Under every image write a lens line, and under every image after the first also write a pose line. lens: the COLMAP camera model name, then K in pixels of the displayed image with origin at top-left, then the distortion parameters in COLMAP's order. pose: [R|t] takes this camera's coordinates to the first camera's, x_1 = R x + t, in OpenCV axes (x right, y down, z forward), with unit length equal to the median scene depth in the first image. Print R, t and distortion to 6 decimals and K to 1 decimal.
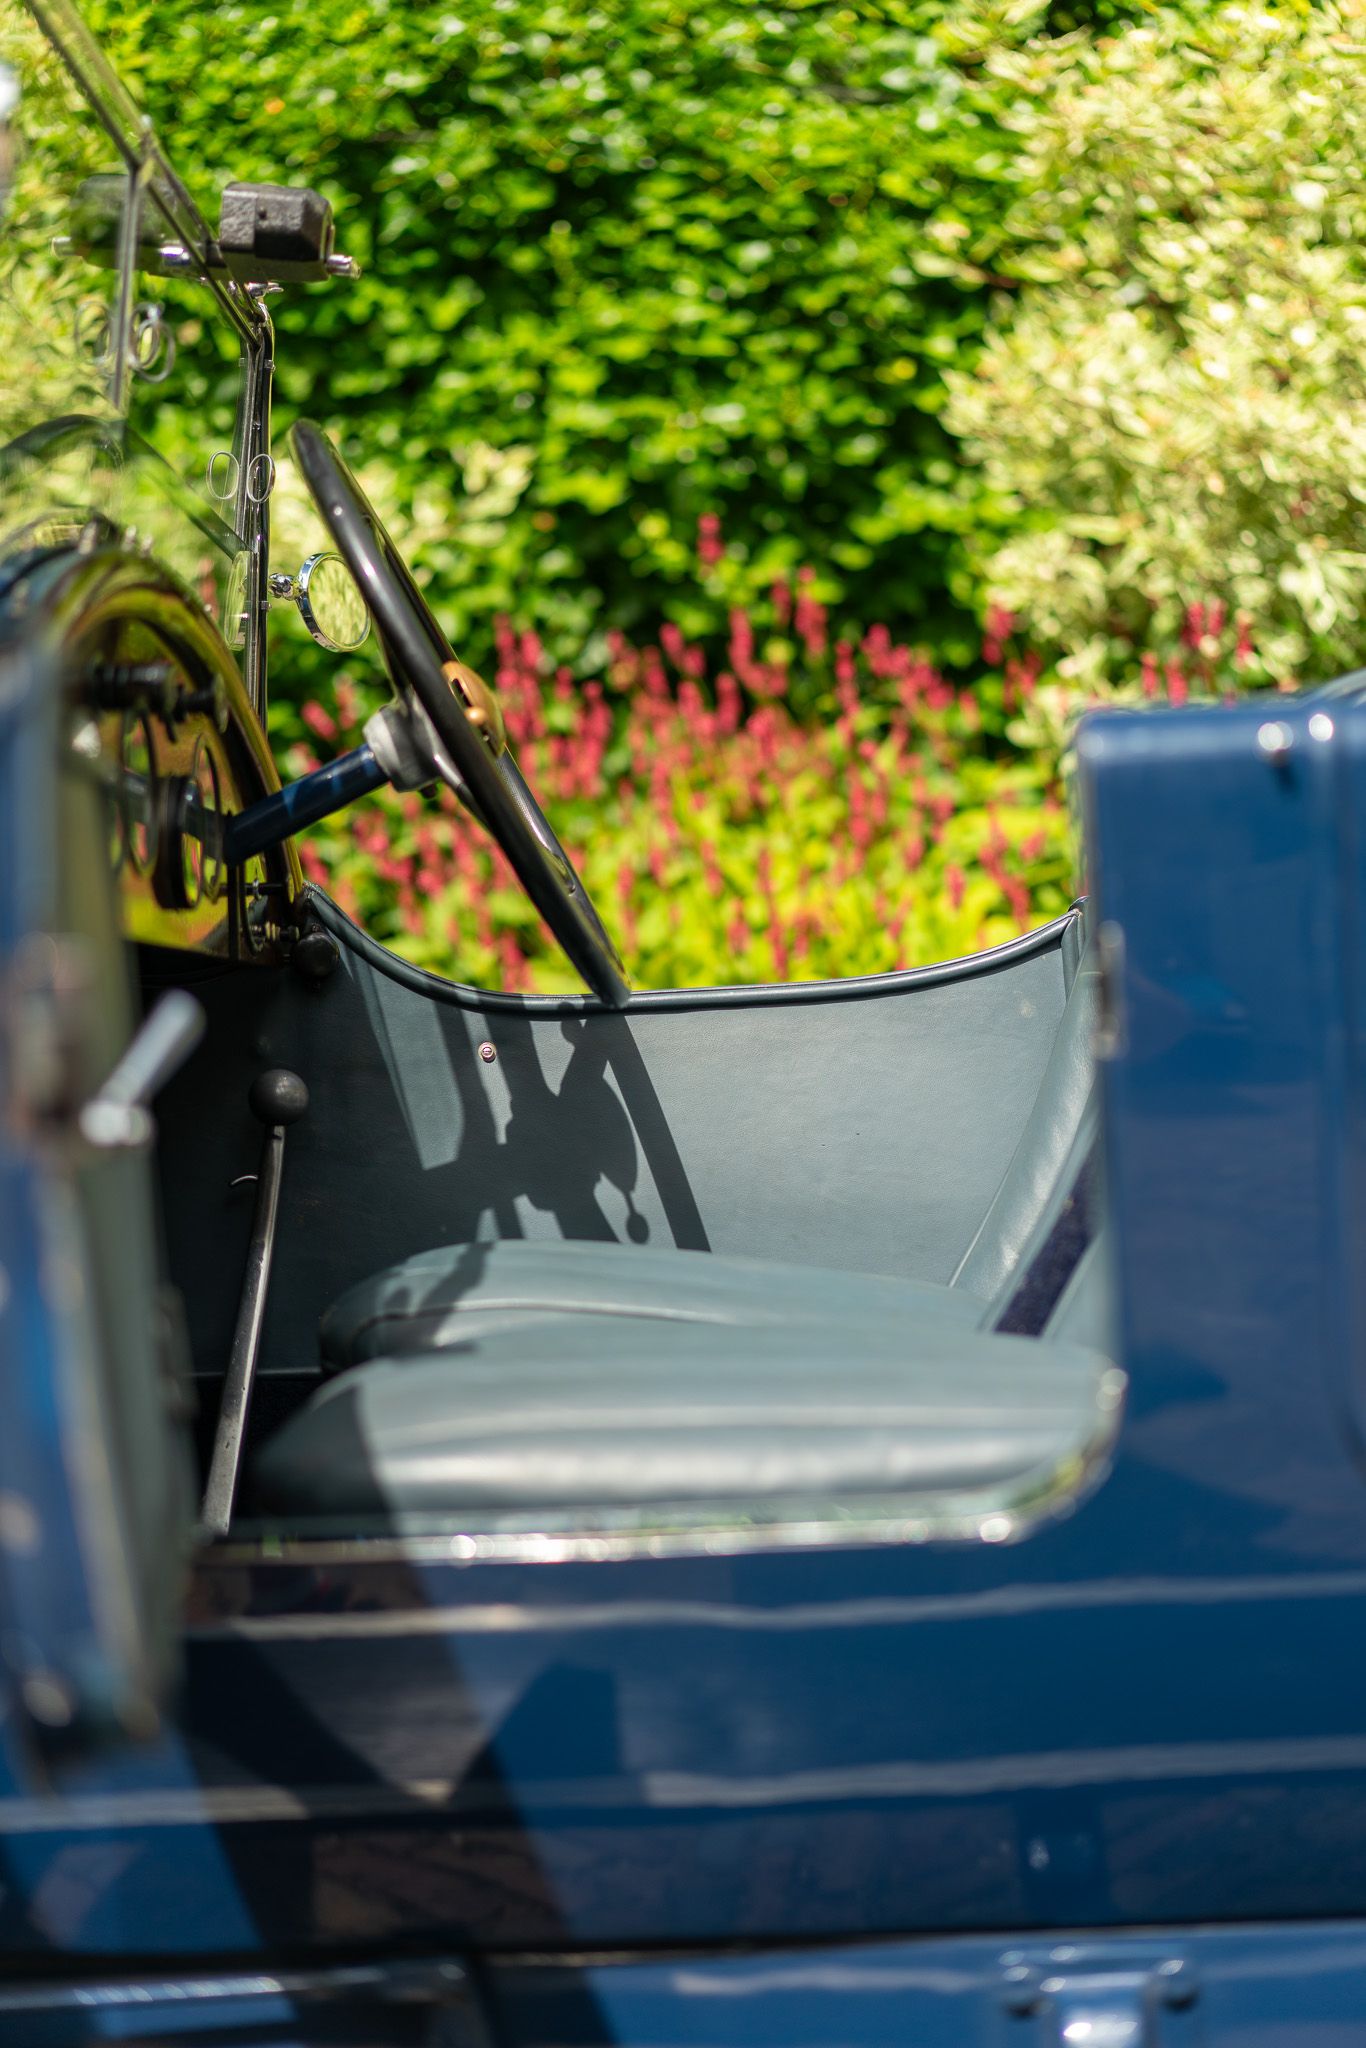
lens RADIAL K [[3057.3, 0, 634.6], [0, 3057.3, 1029.9], [0, 0, 1]] dist [-0.011835, 0.000000]
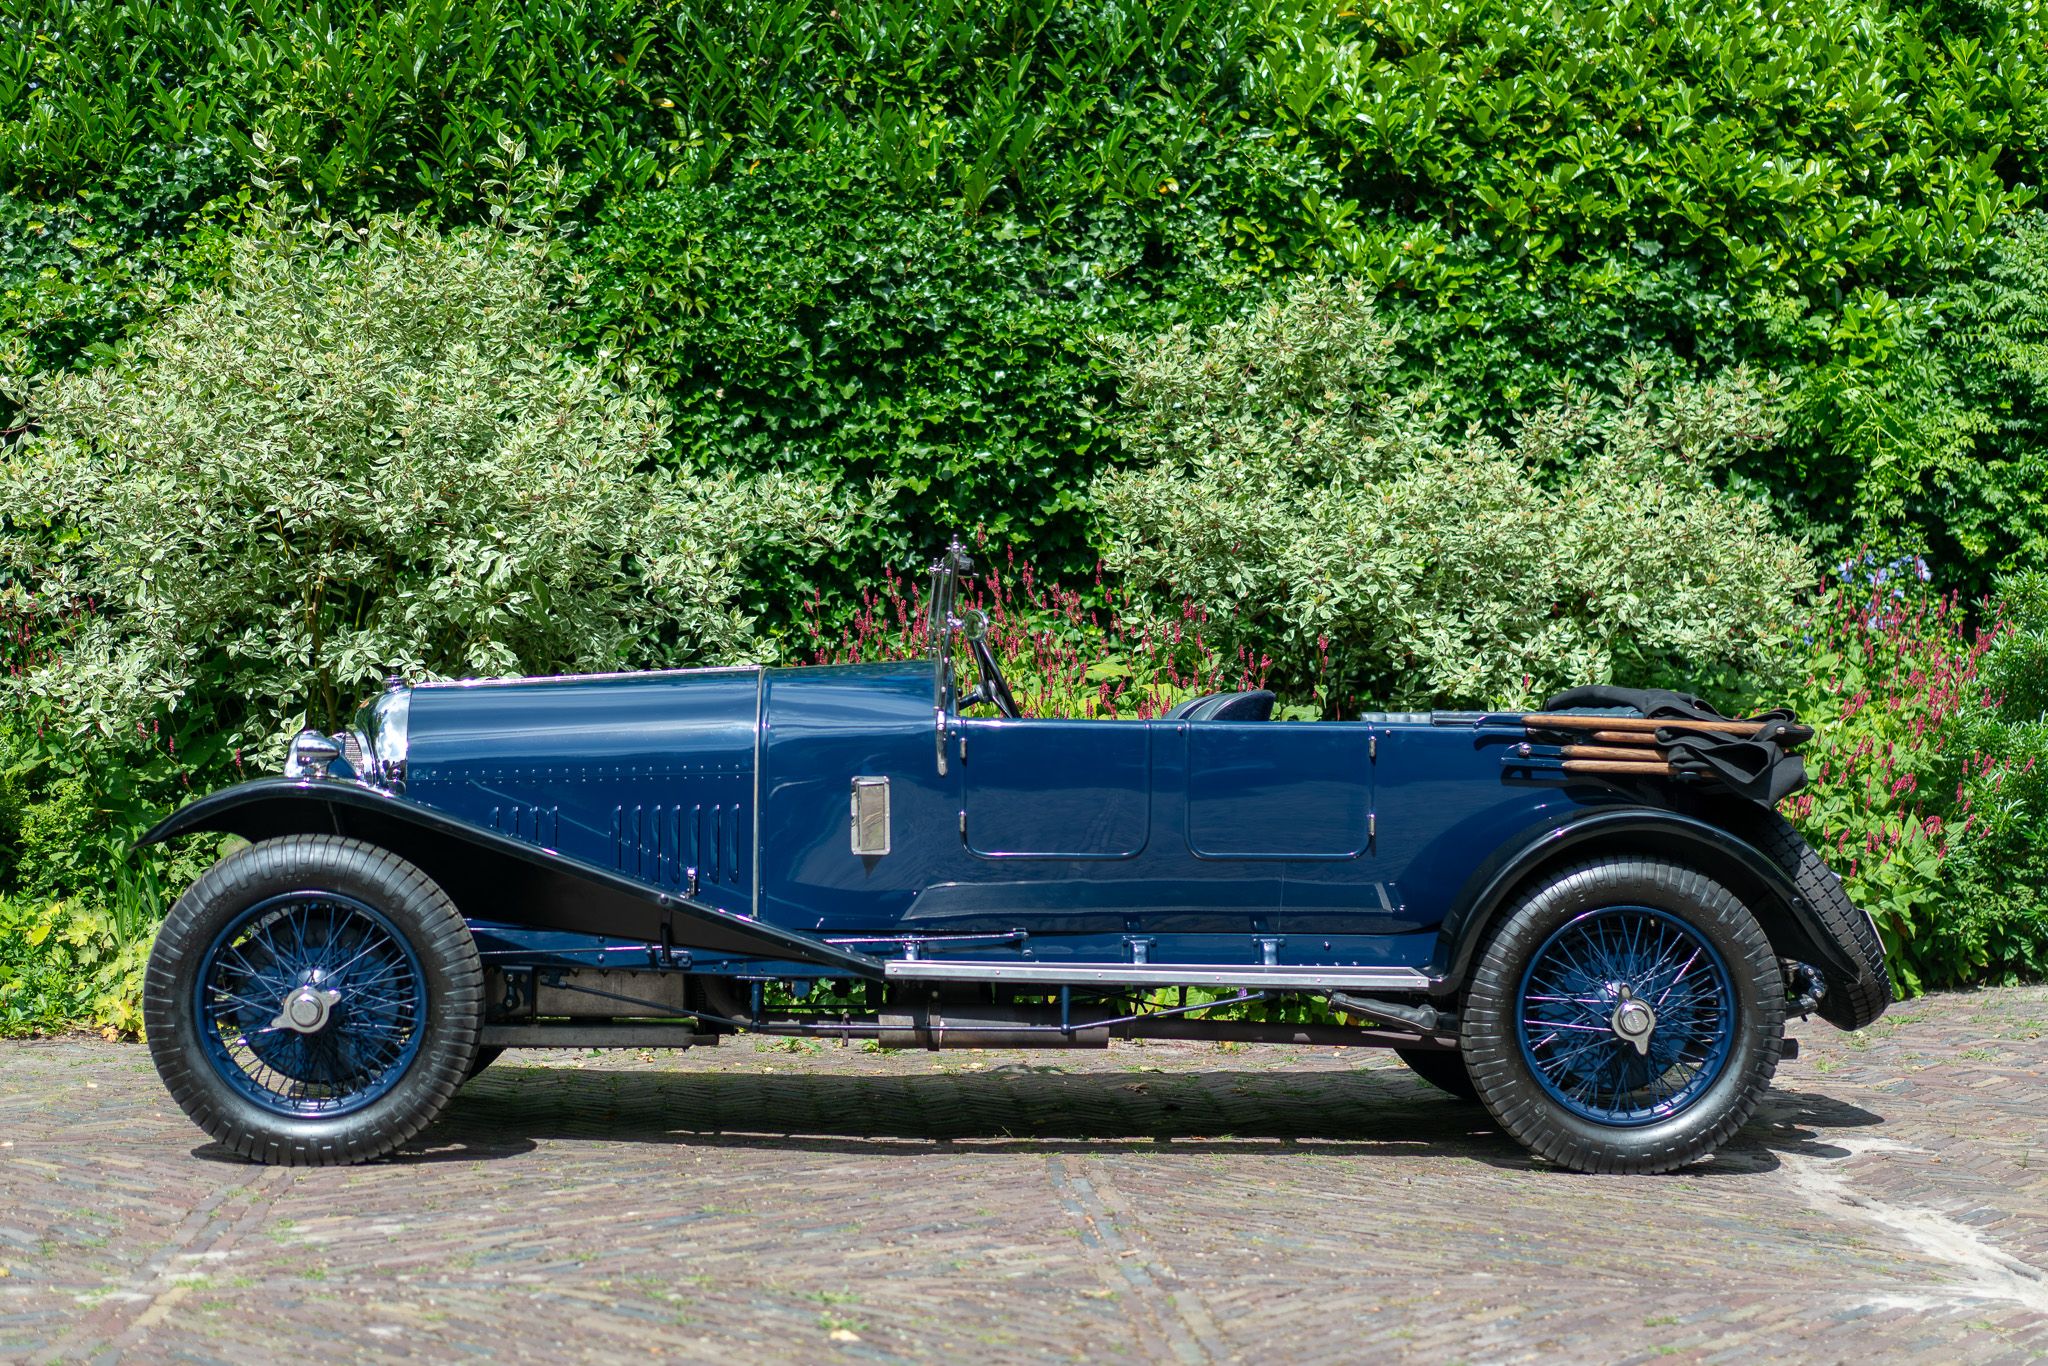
lens RADIAL K [[3057.3, 0, 965.5], [0, 3057.3, 719.8], [0, 0, 1]] dist [-0.011835, 0.000000]
pose [[0.994927, 0.053786, 0.085009, -0.146458], [-0.052533, 0.998476, -0.016914, 0.014831], [-0.085789, 0.012362, 0.996237, -1.053162]]
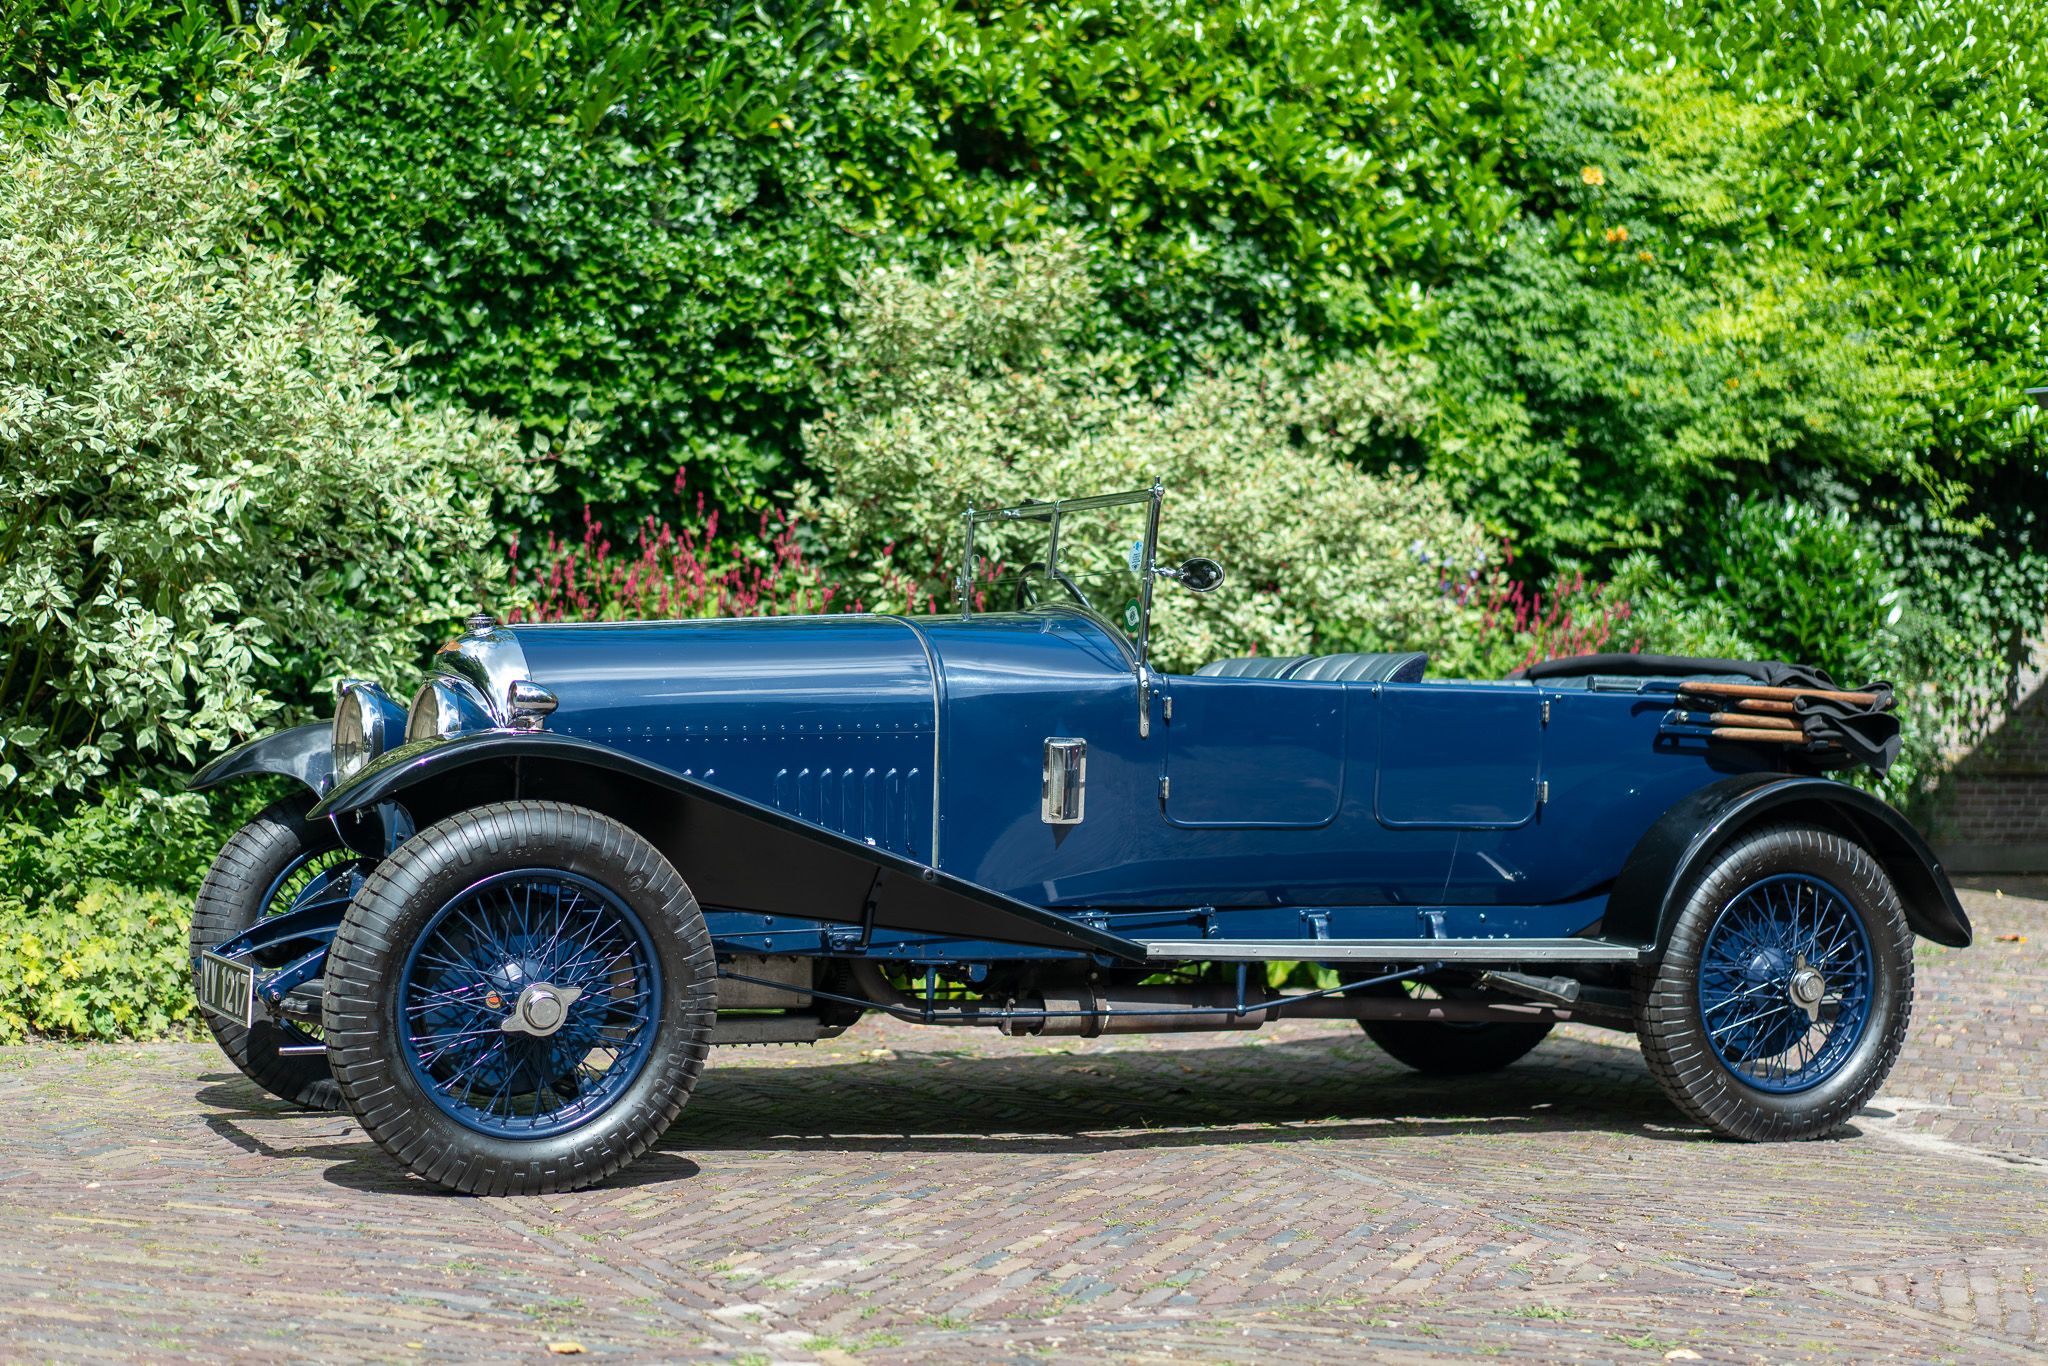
lens RADIAL K [[3057.3, 0, 978.3], [0, 3057.3, 686.2], [0, 0, 1]] dist [-0.011835, 0.000000]
pose [[0.889560, 0.069030, 0.451572, -0.619461], [-0.056669, 0.997557, -0.040858, 0.047860], [-0.453290, 0.010756, 0.891298, -0.805692]]
